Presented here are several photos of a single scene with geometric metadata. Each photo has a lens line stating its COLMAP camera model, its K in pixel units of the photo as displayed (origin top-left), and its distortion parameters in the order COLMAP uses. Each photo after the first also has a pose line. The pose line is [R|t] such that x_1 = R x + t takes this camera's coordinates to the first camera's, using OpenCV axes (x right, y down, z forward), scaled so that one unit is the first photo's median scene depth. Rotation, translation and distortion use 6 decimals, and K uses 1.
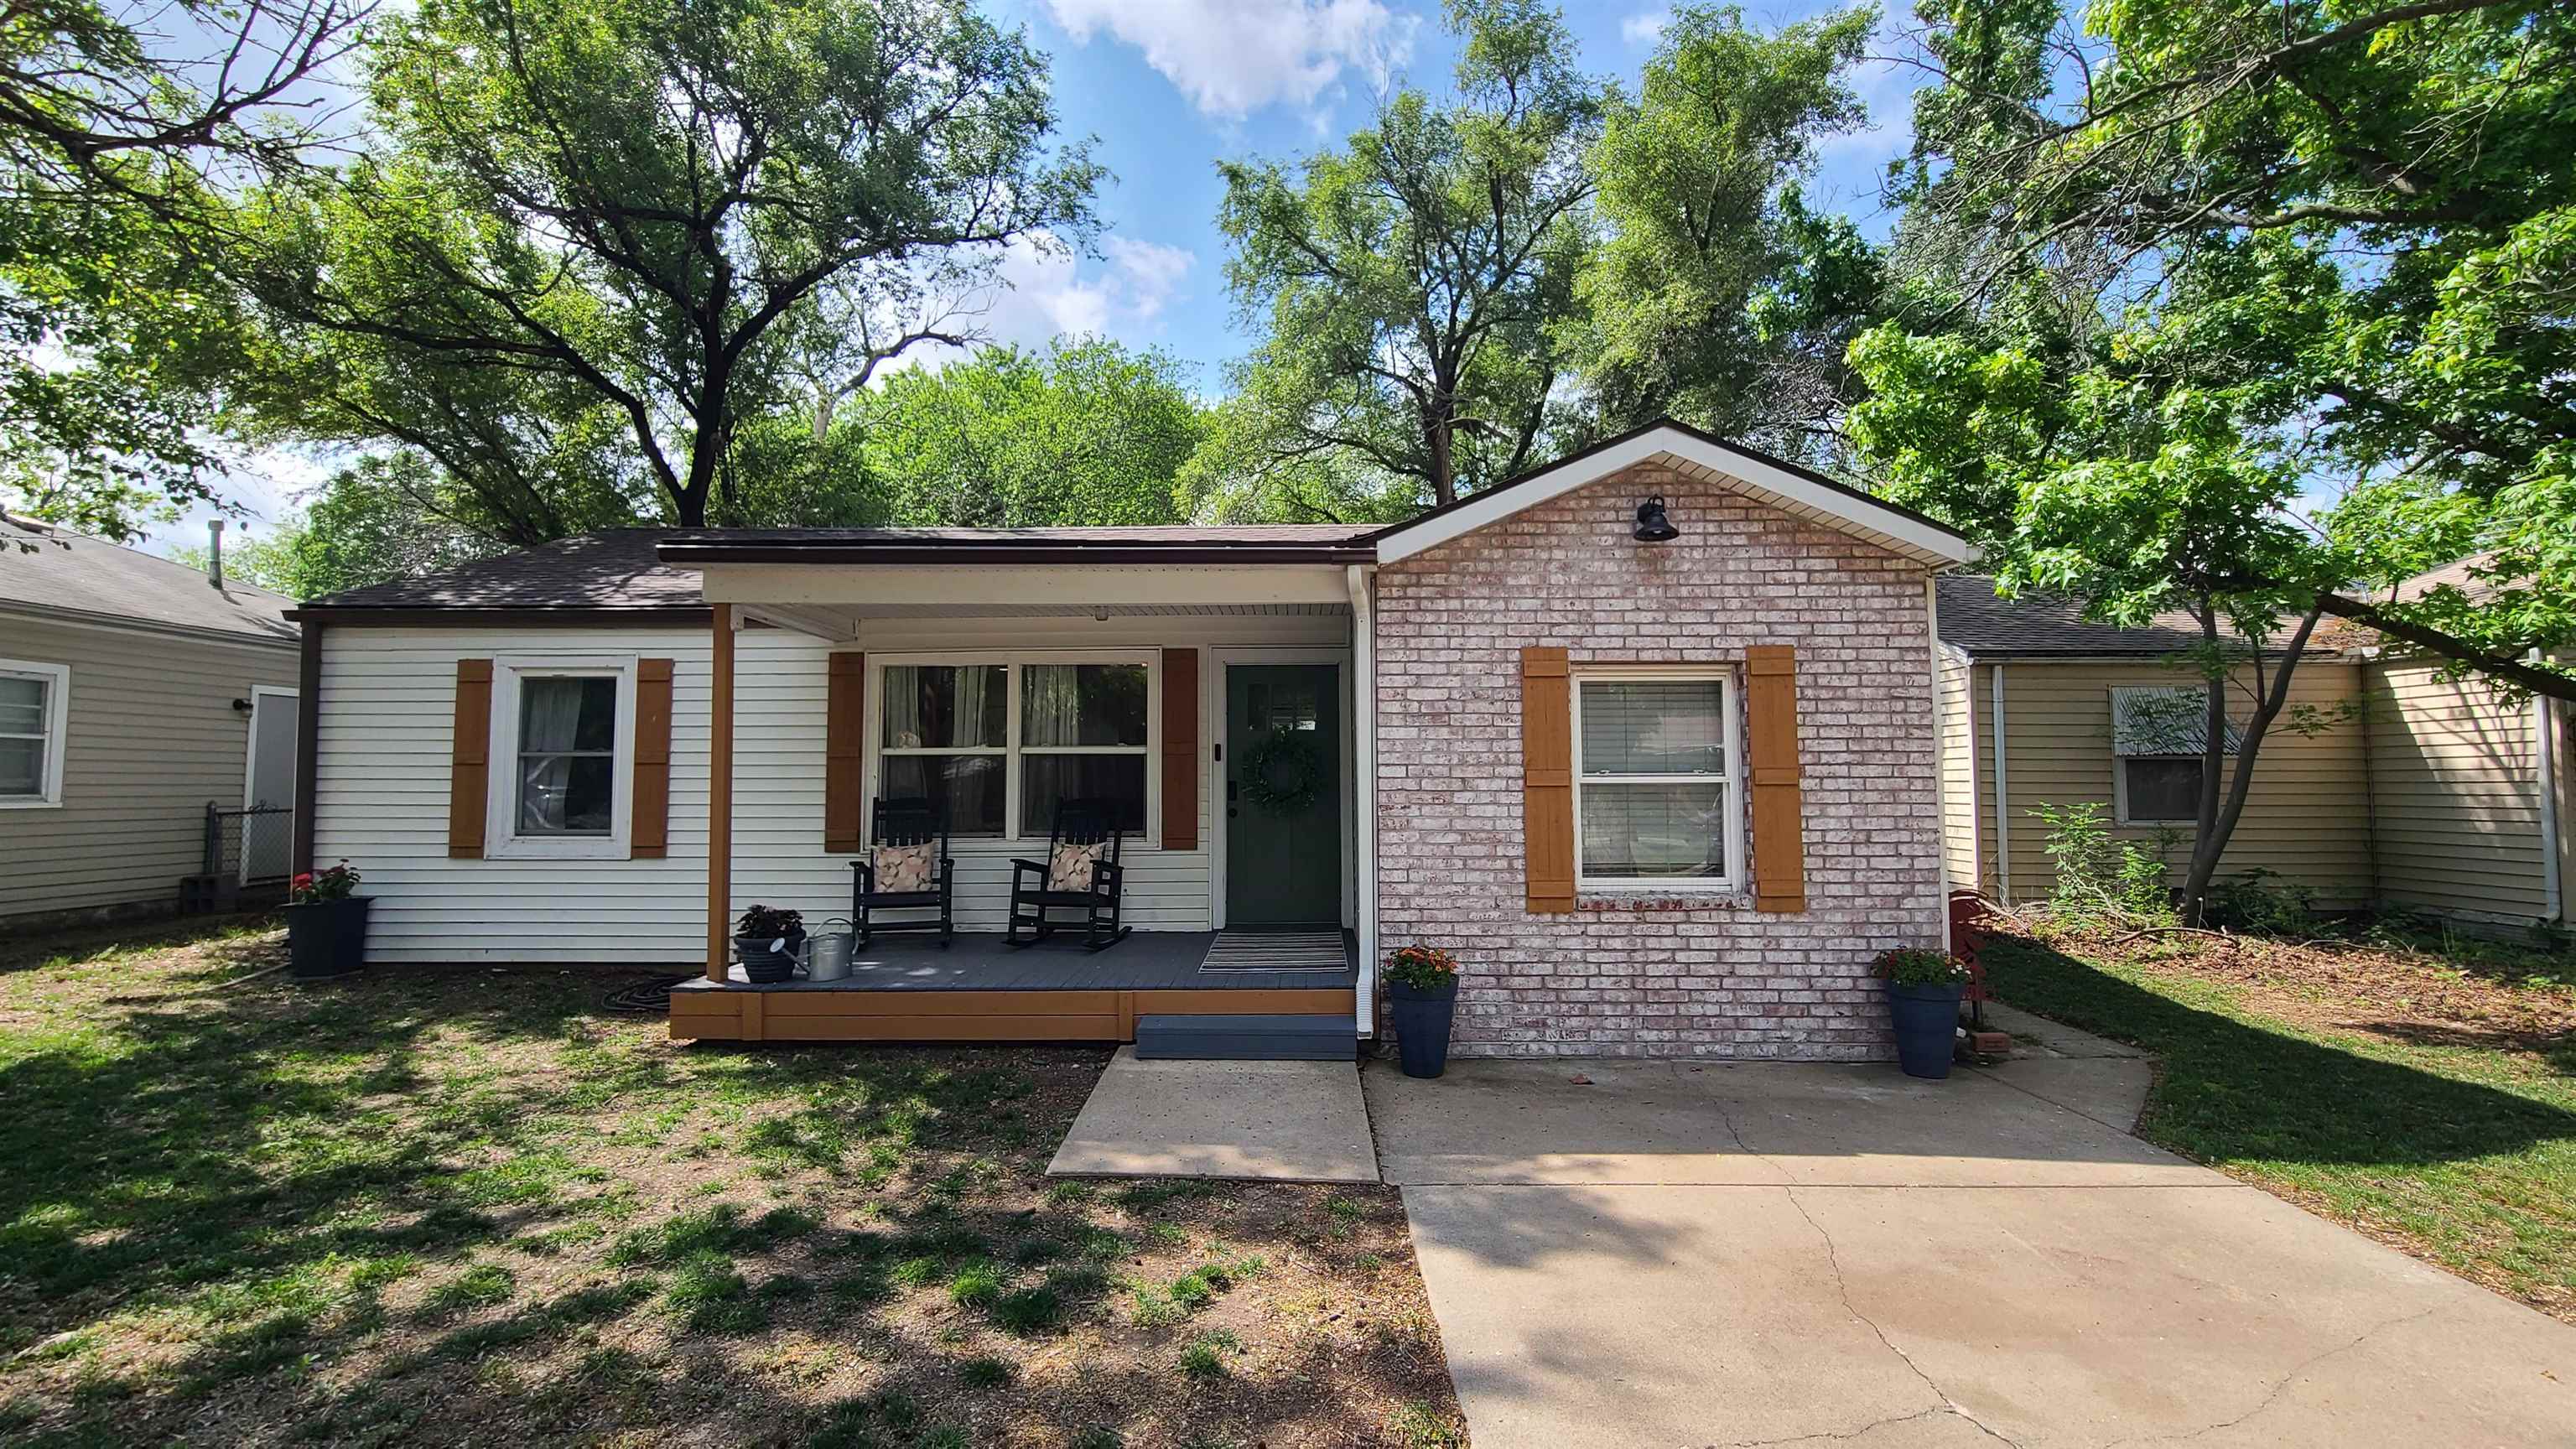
lens RADIAL K [[1081.7, 0, 1288.0], [0, 1081.7, 724.5], [0, 0, 1]] dist [-0.001948, -0.000414]
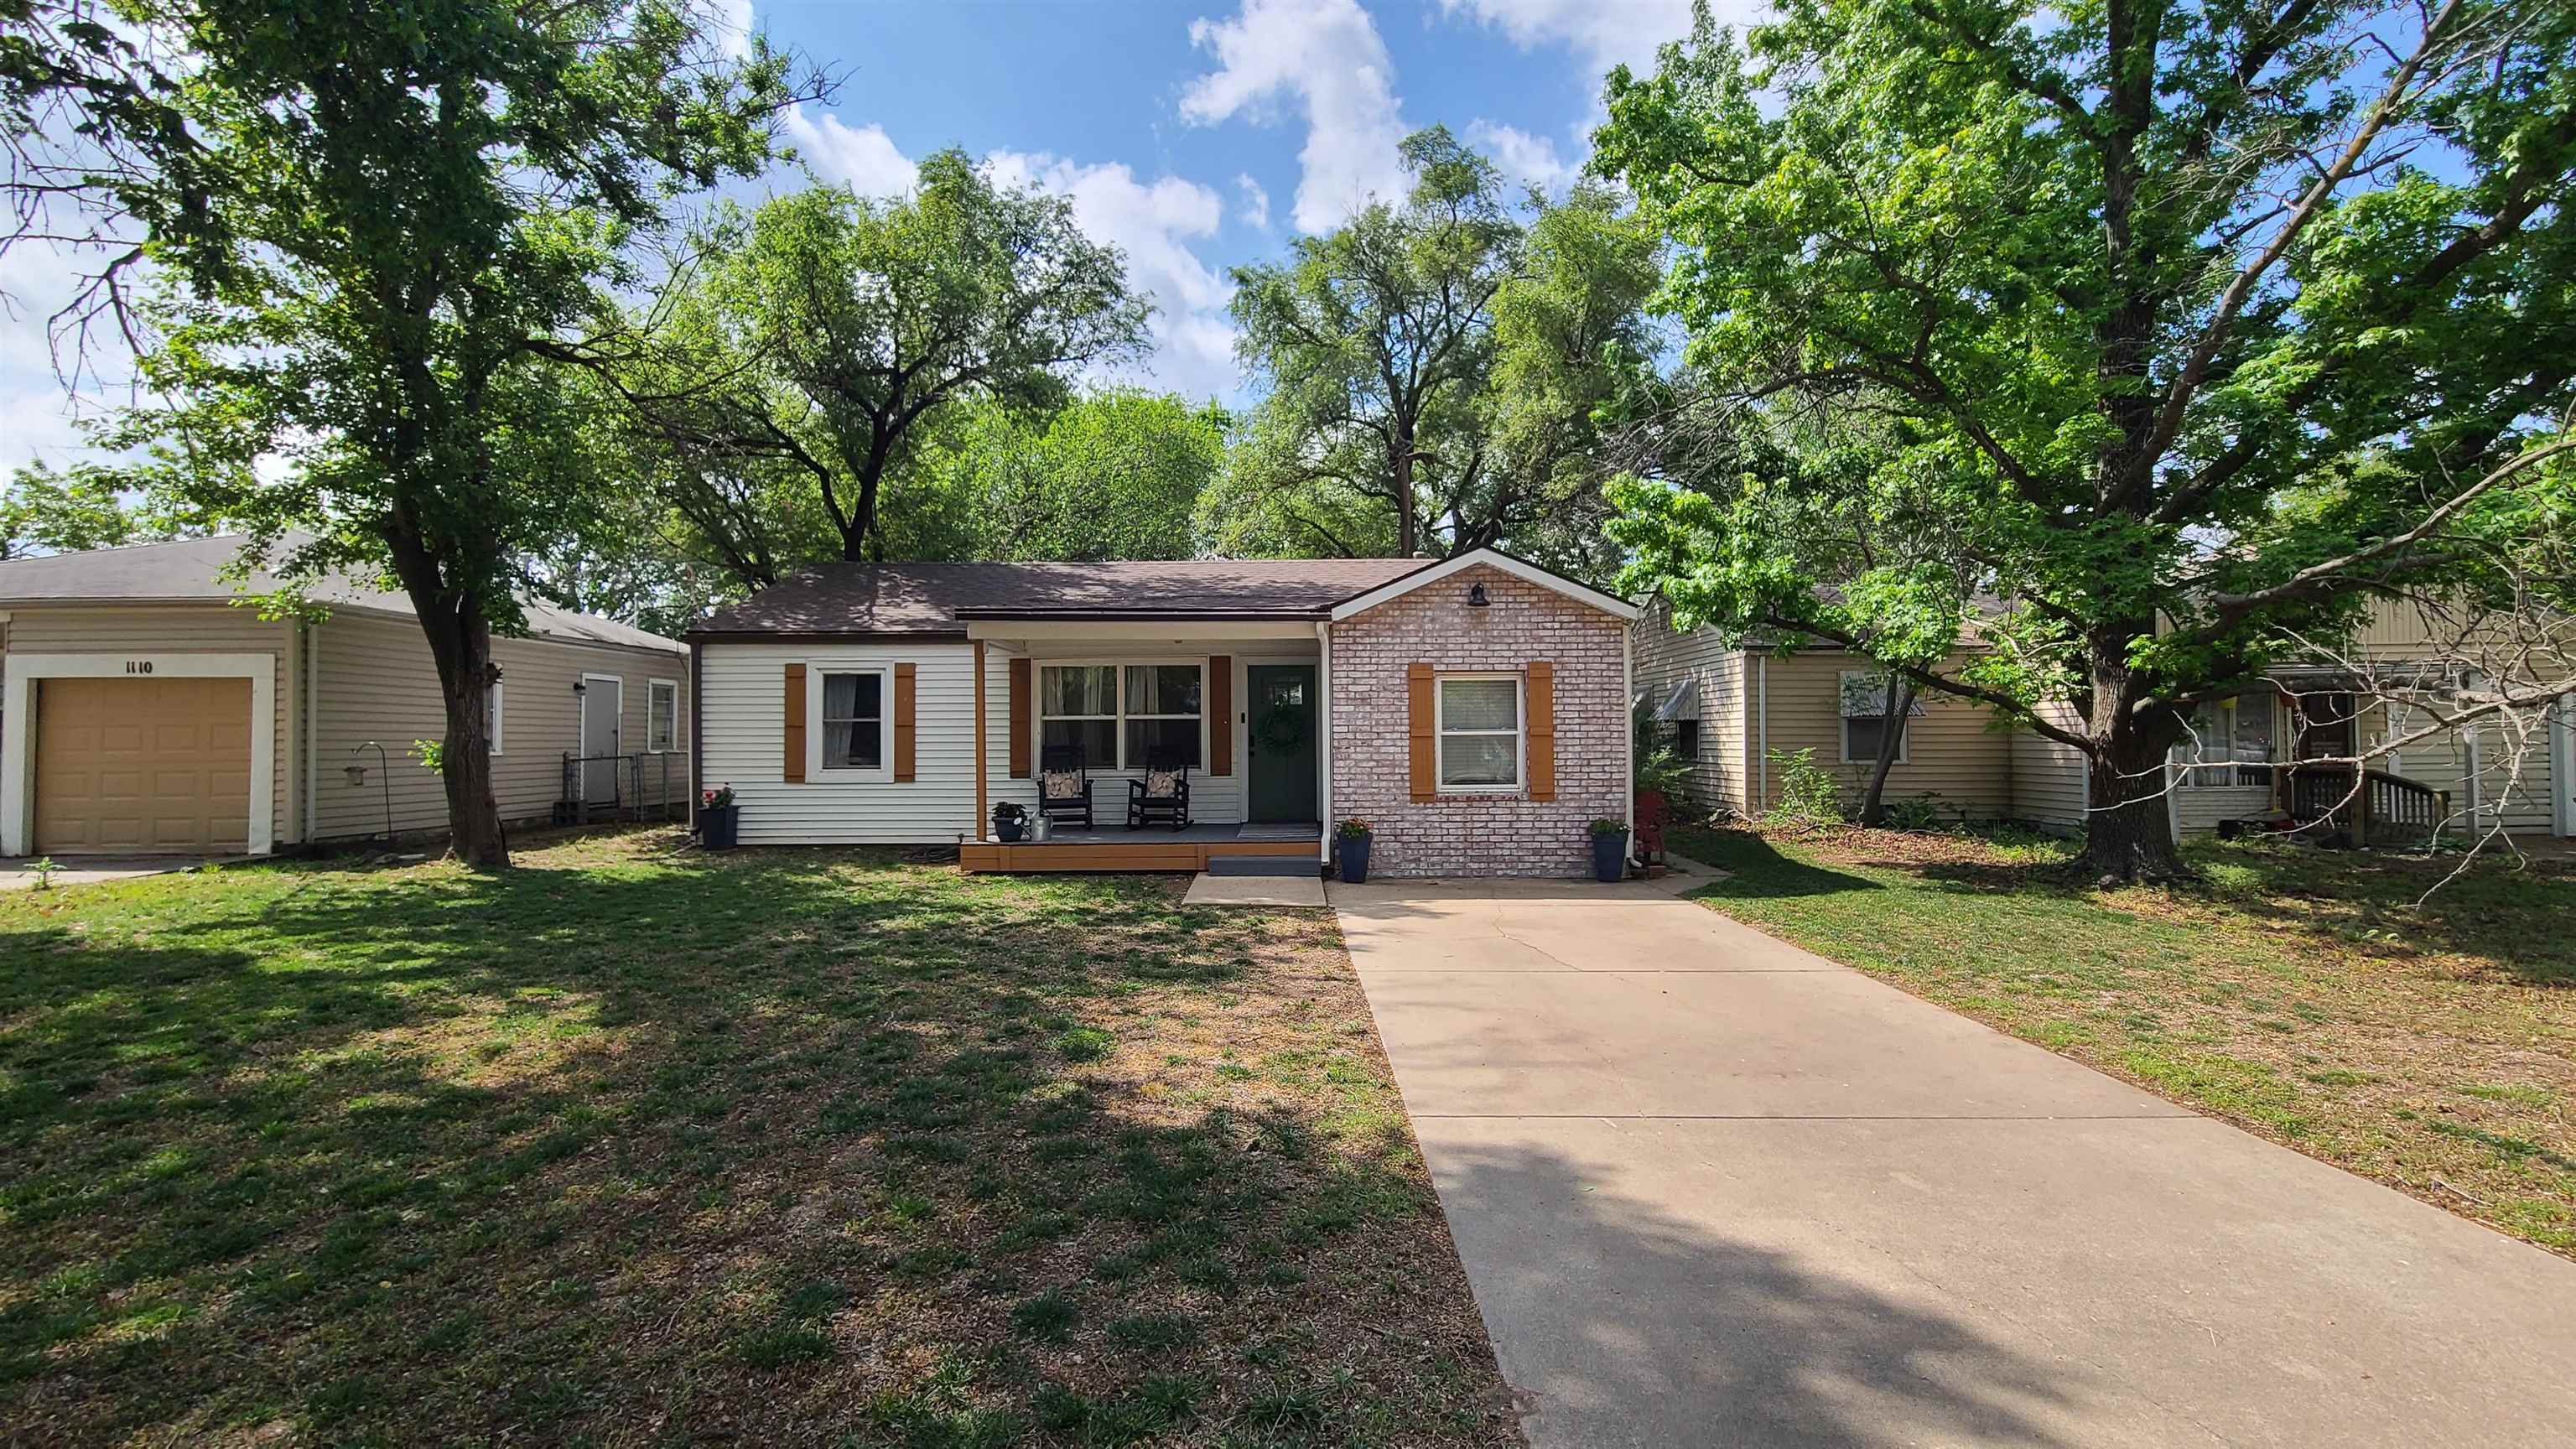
lens RADIAL K [[1081.7, 0, 1288.0], [0, 1081.7, 724.5], [0, 0, 1]] dist [-0.001948, -0.000414]
pose [[0.999979, -0.003497, 0.005473, -0.004816], [0.003279, 0.999215, 0.039481, -0.033185], [-0.005607, -0.039462, 0.999205, -0.746880]]
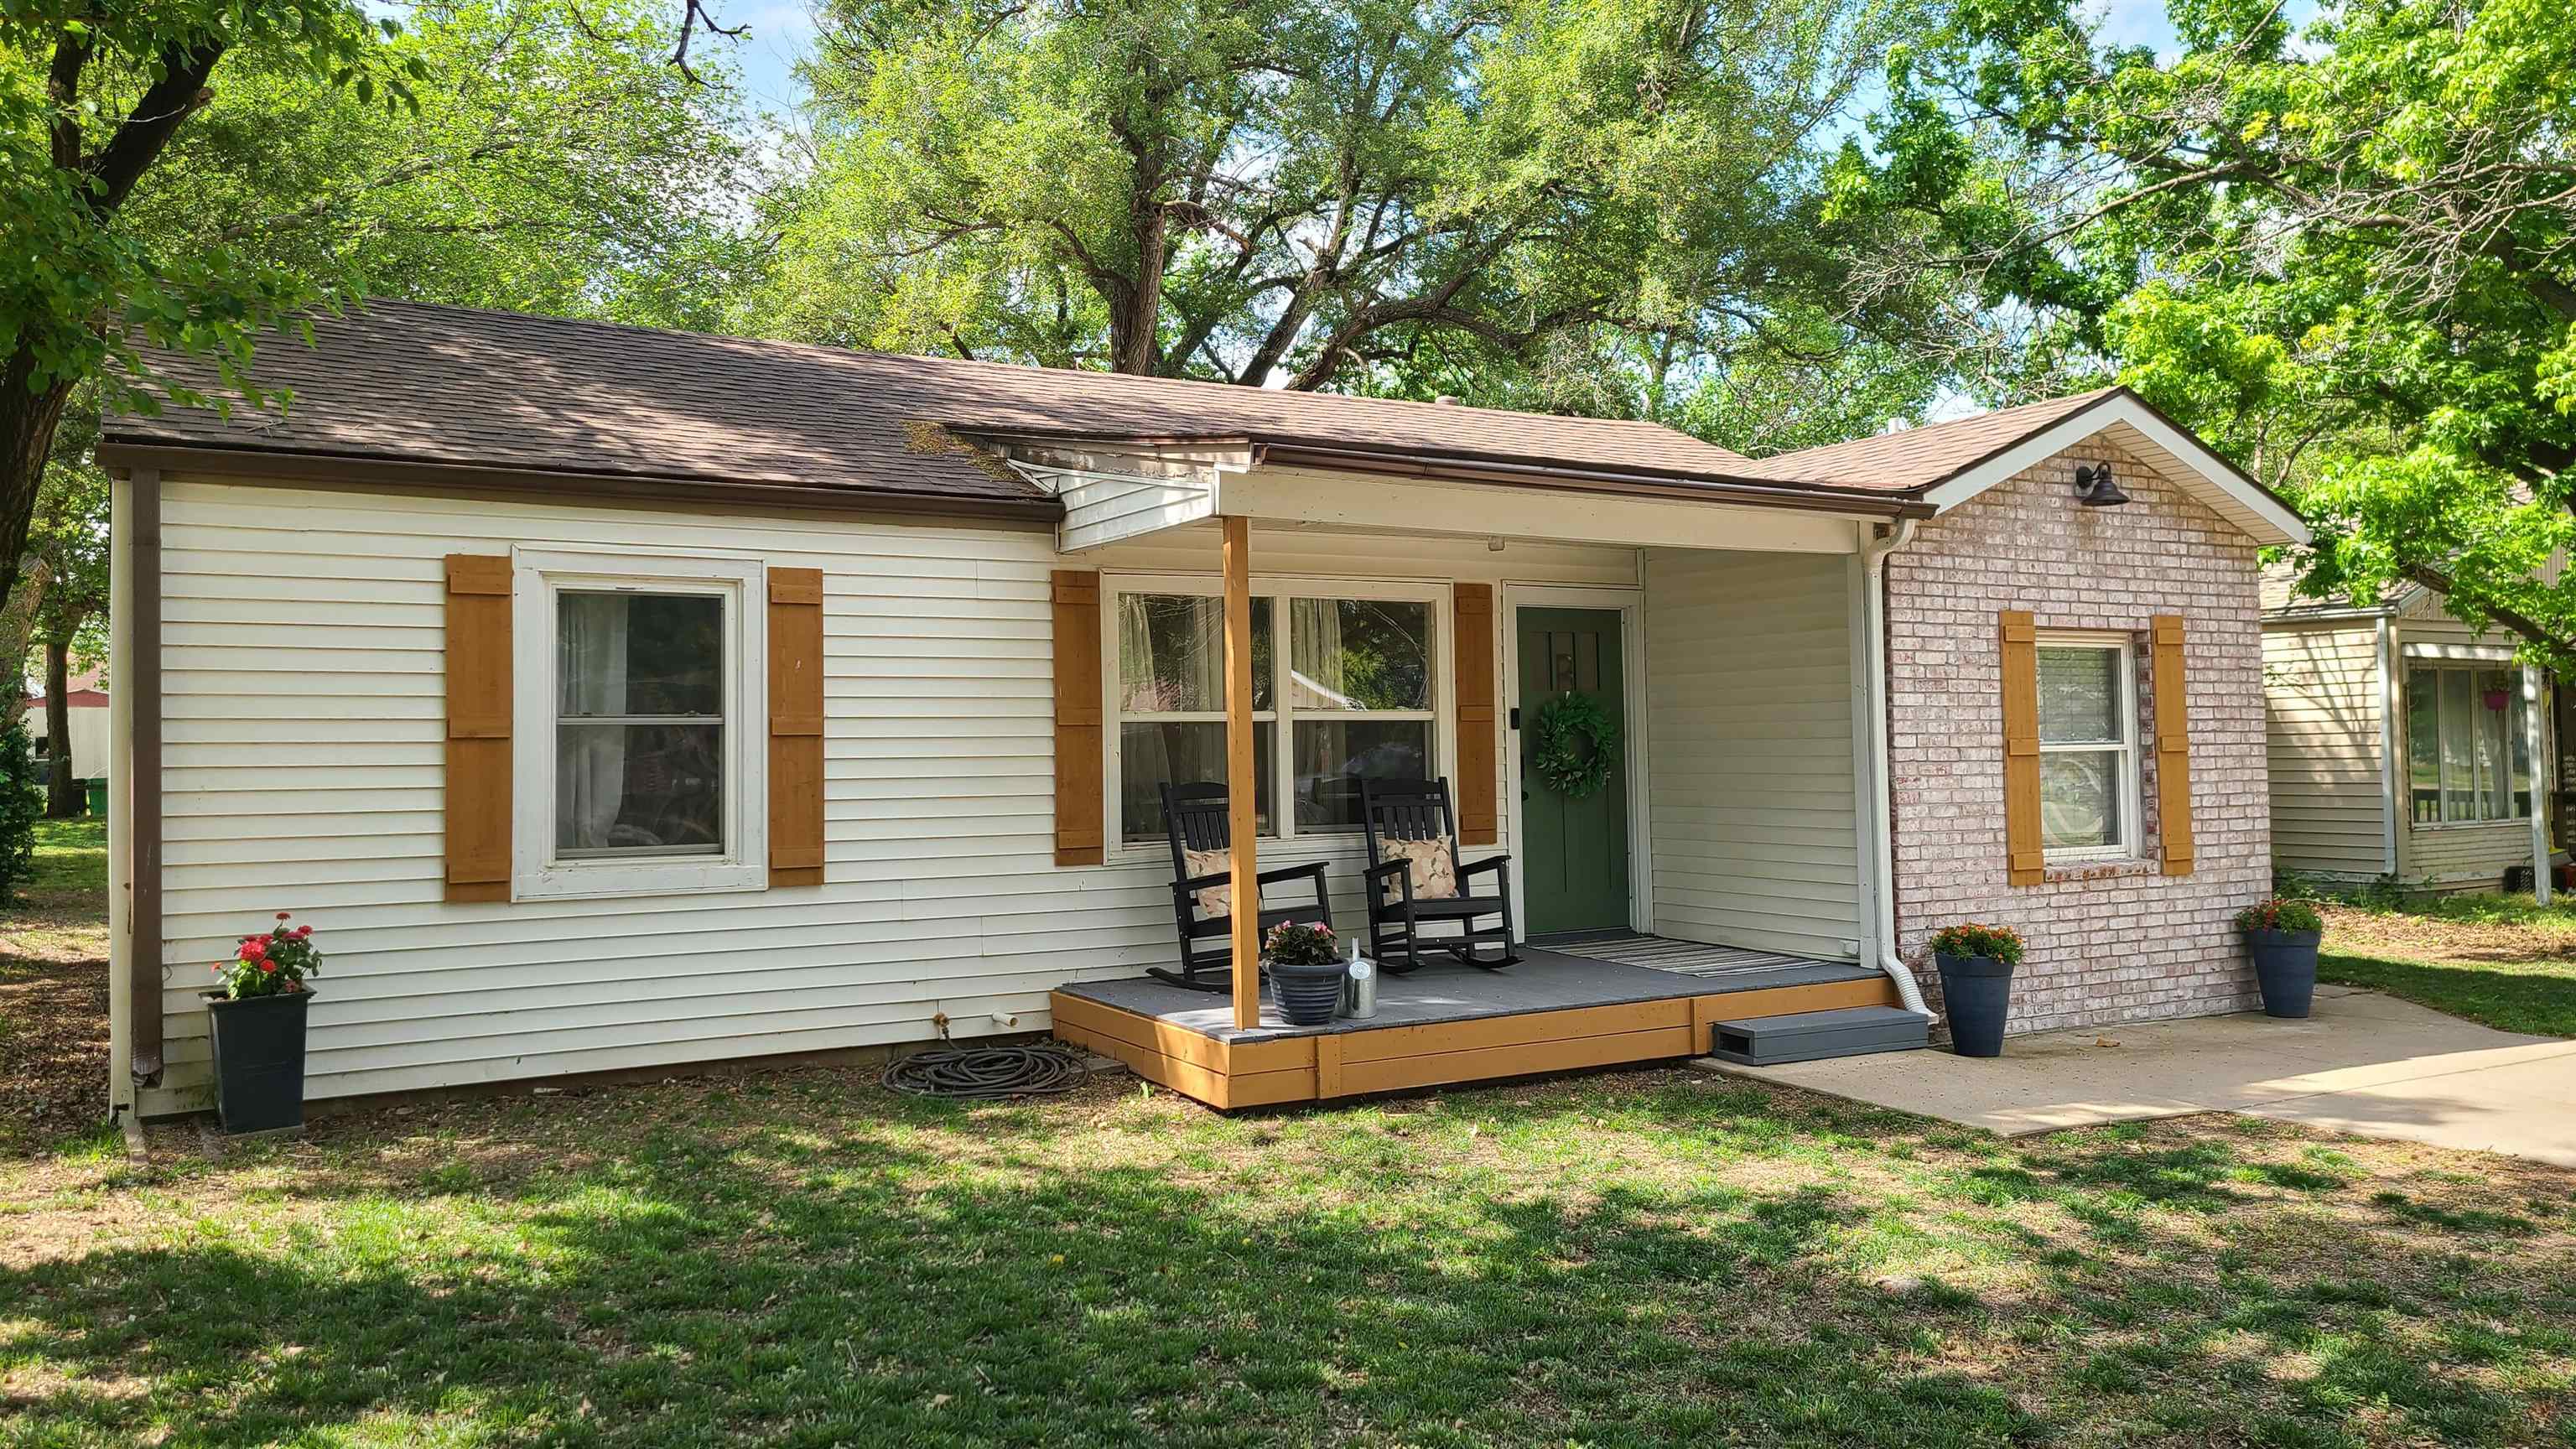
lens RADIAL K [[1978.3, 0, 1243.4], [0, 1978.3, 716.6], [0, 0, 1]] dist [0.062329, -0.002377]
pose [[0.851065, 0.000382, 0.525061, -1.072950], [-0.016699, 0.999514, 0.026340, -0.010918], [-0.524795, -0.031185, 0.850657, -0.127011]]
